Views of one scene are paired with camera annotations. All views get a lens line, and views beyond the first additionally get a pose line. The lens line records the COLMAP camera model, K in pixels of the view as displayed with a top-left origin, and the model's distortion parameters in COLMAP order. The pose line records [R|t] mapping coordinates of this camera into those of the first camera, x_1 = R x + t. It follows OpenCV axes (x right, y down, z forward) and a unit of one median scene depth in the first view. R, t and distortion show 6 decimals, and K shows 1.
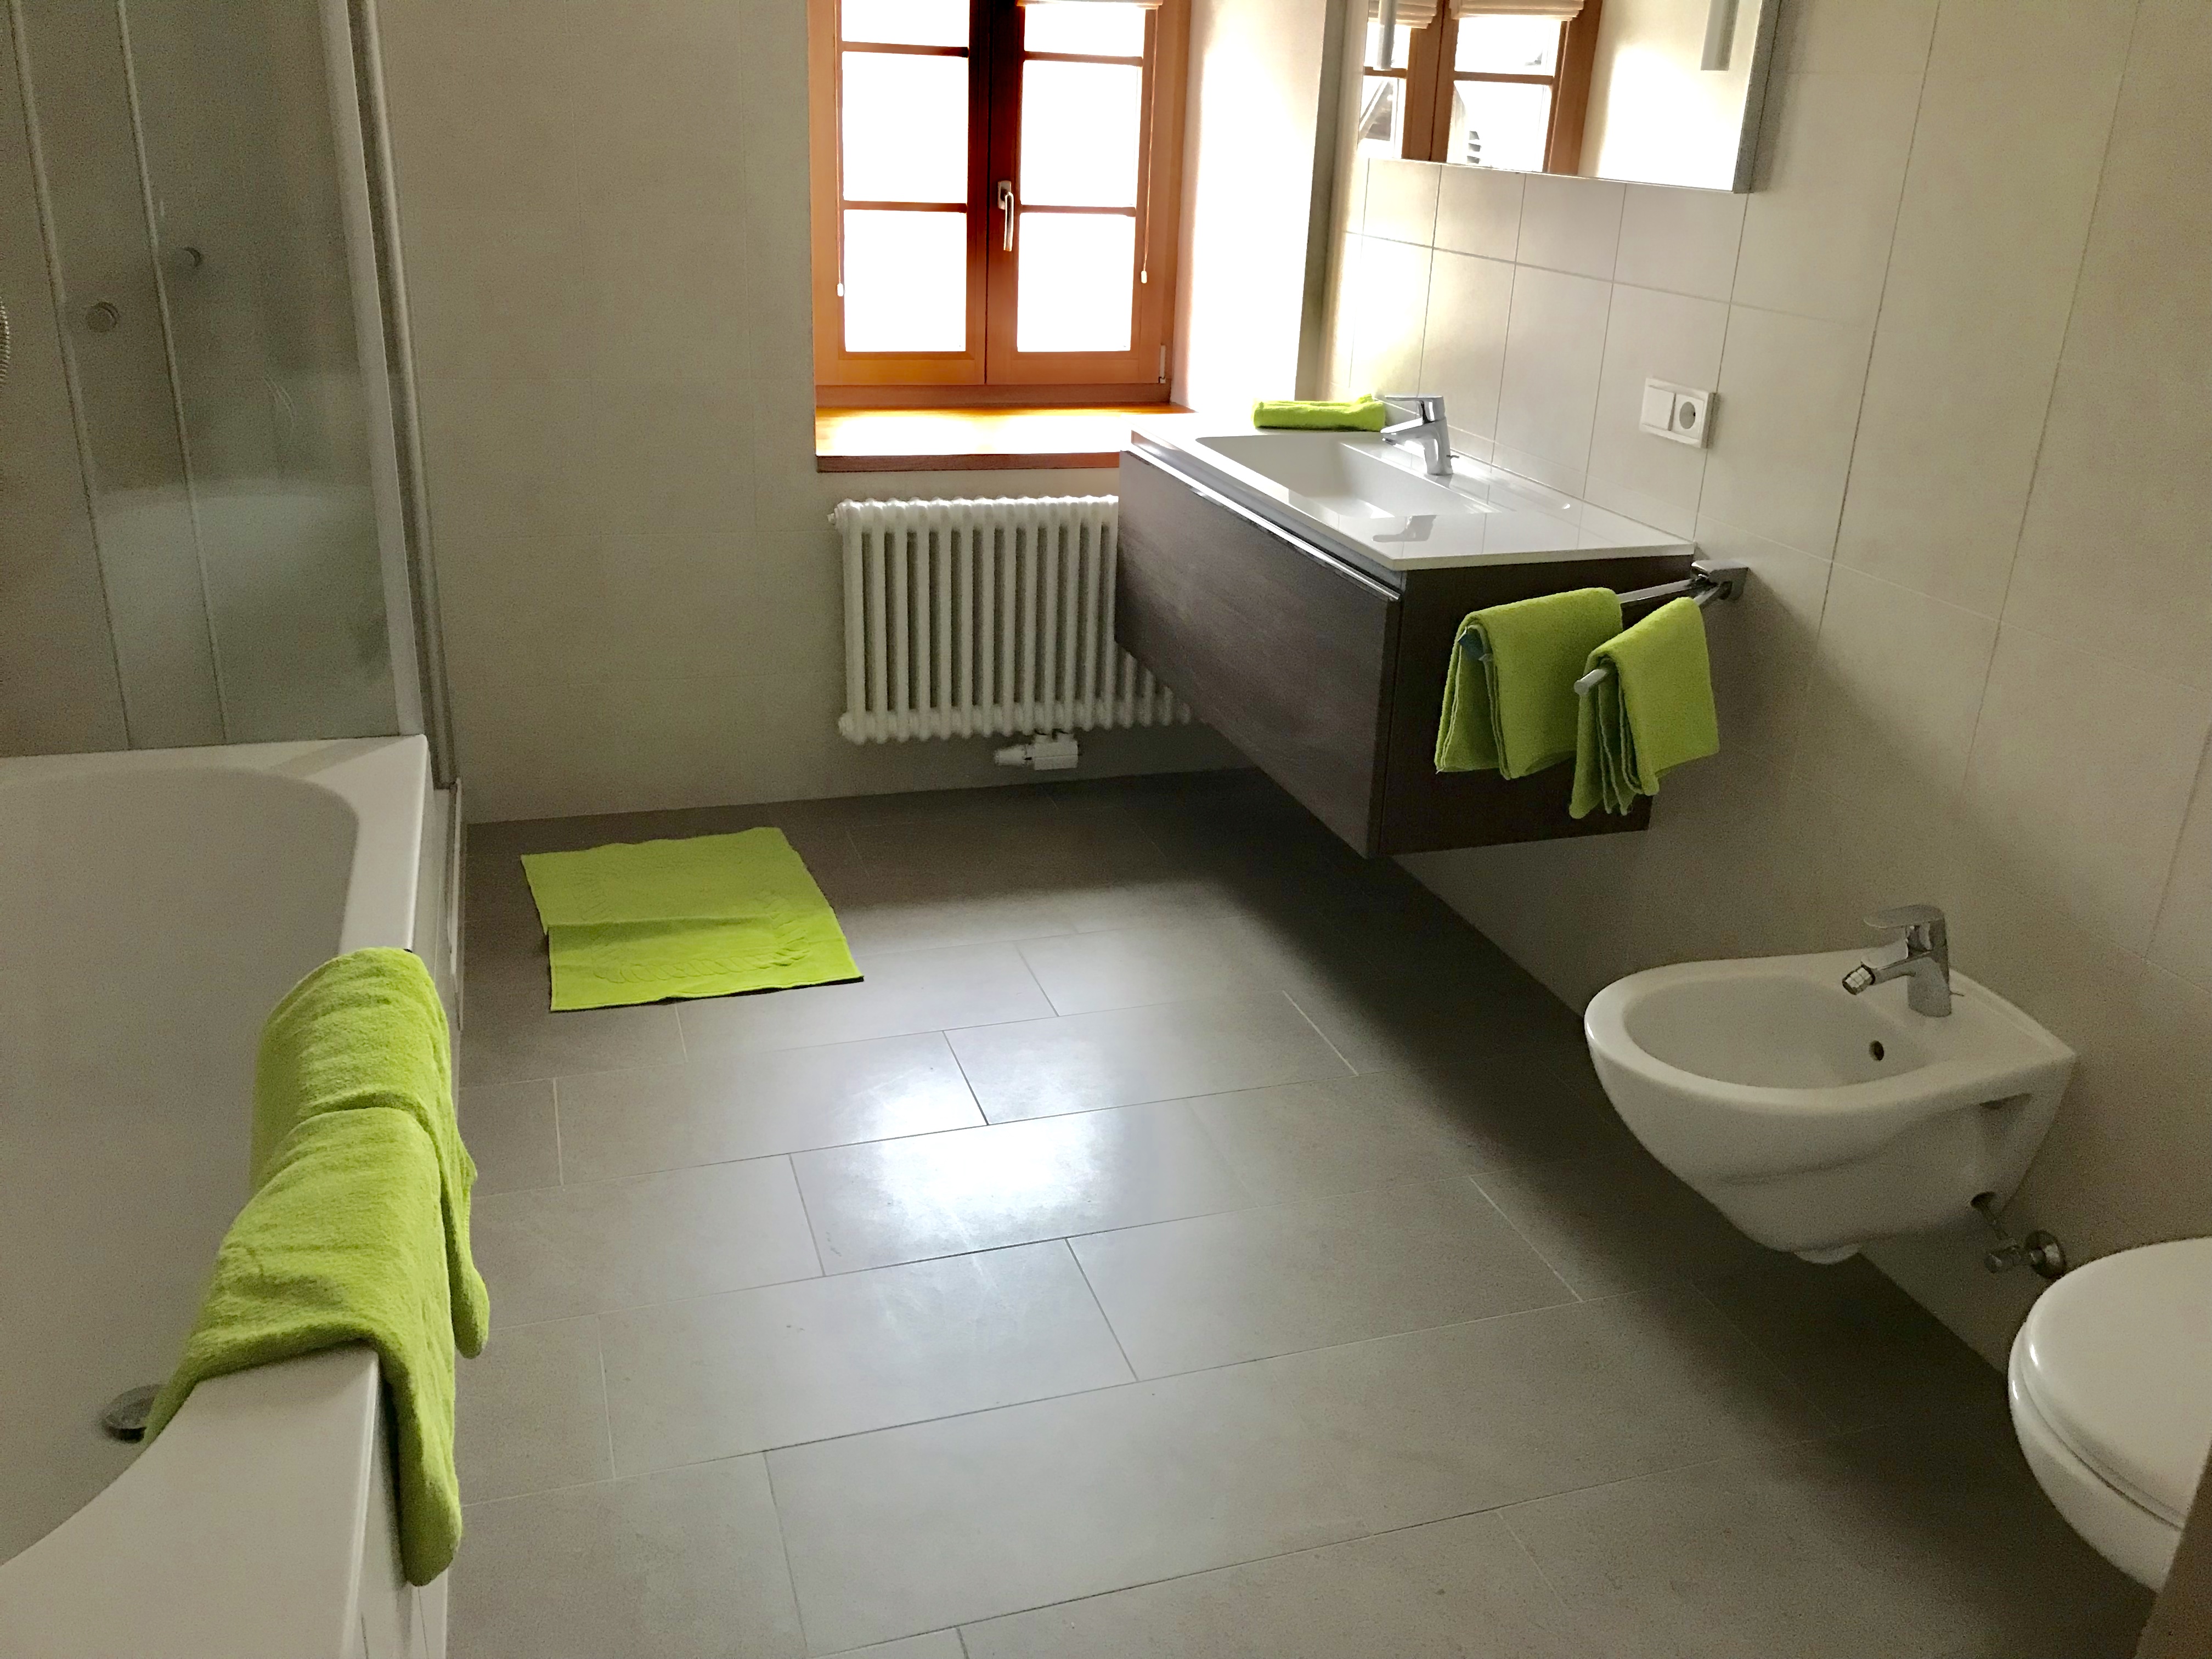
lens RADIAL K [[1808.8, 0, 1115.8], [0, 1808.8, 799.4], [0, 0, 1]] dist [0.091630, -0.136669]
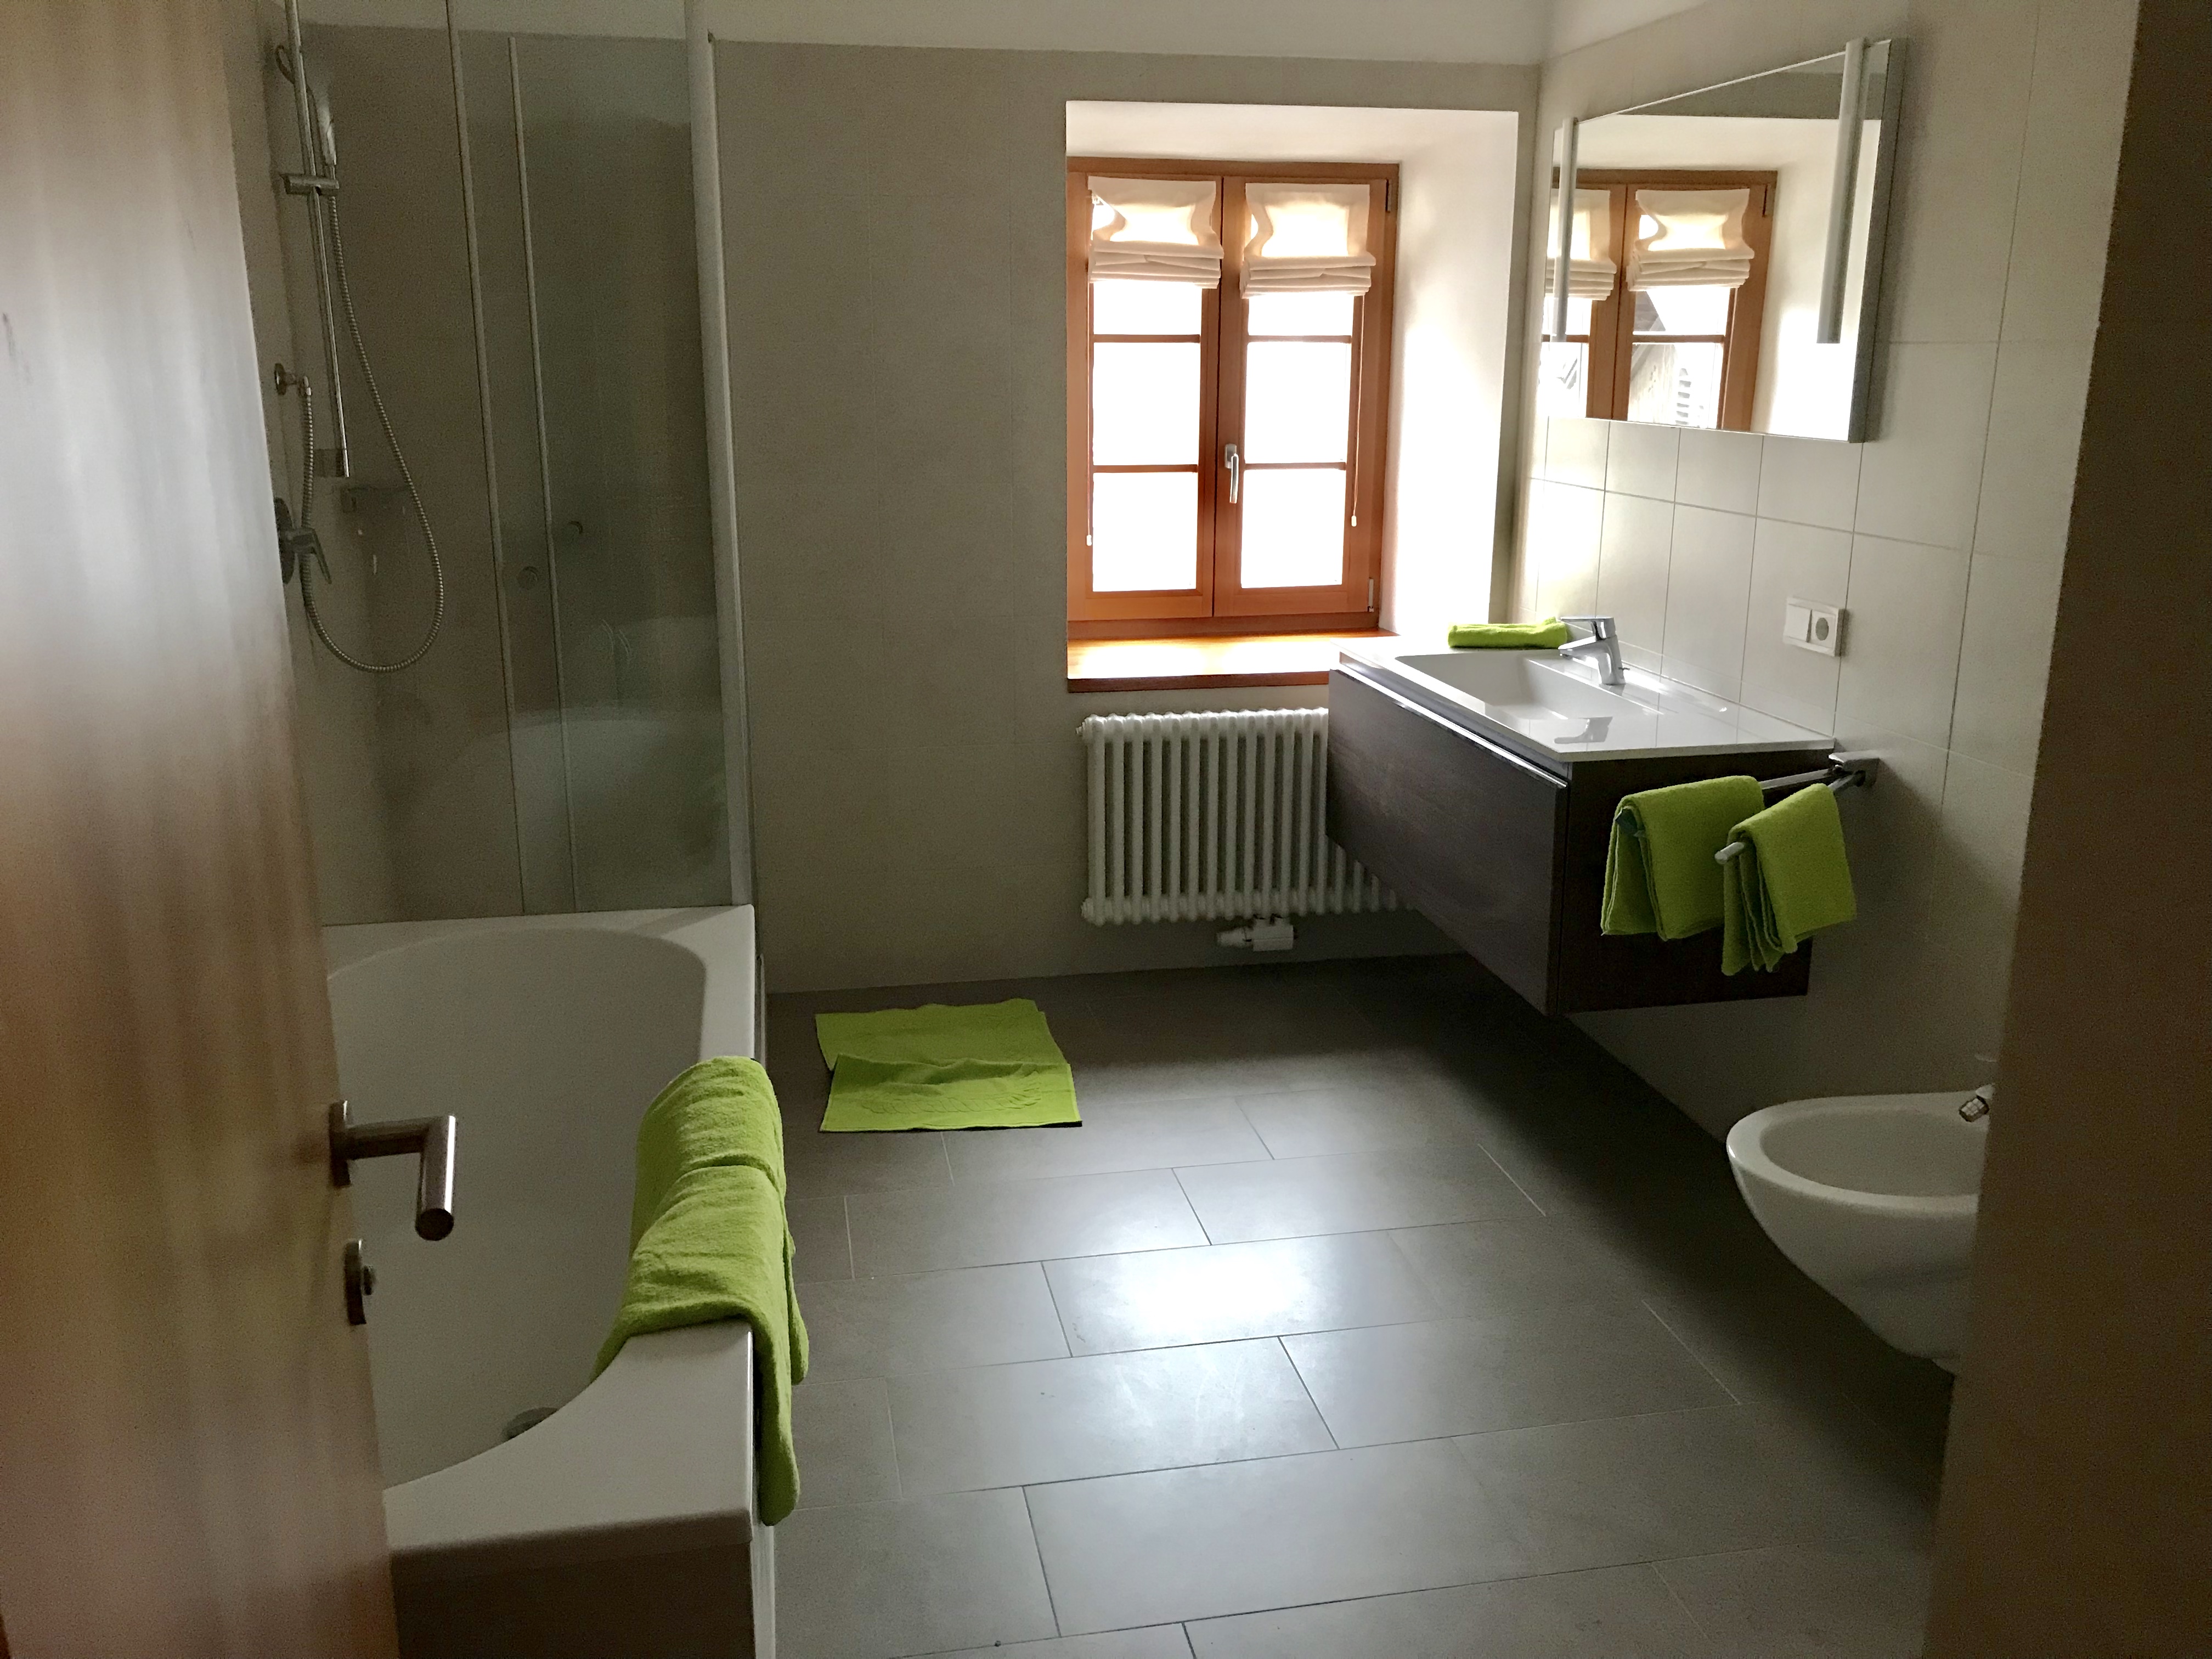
lens RADIAL K [[1808.8, 0, 1115.8], [0, 1808.8, 799.4], [0, 0, 1]] dist [0.091630, -0.136669]
pose [[0.992009, -0.004936, -0.126067, 0.015376], [-0.010959, 0.992087, -0.125076, 0.042141], [0.125687, 0.125458, 0.984105, -0.163737]]
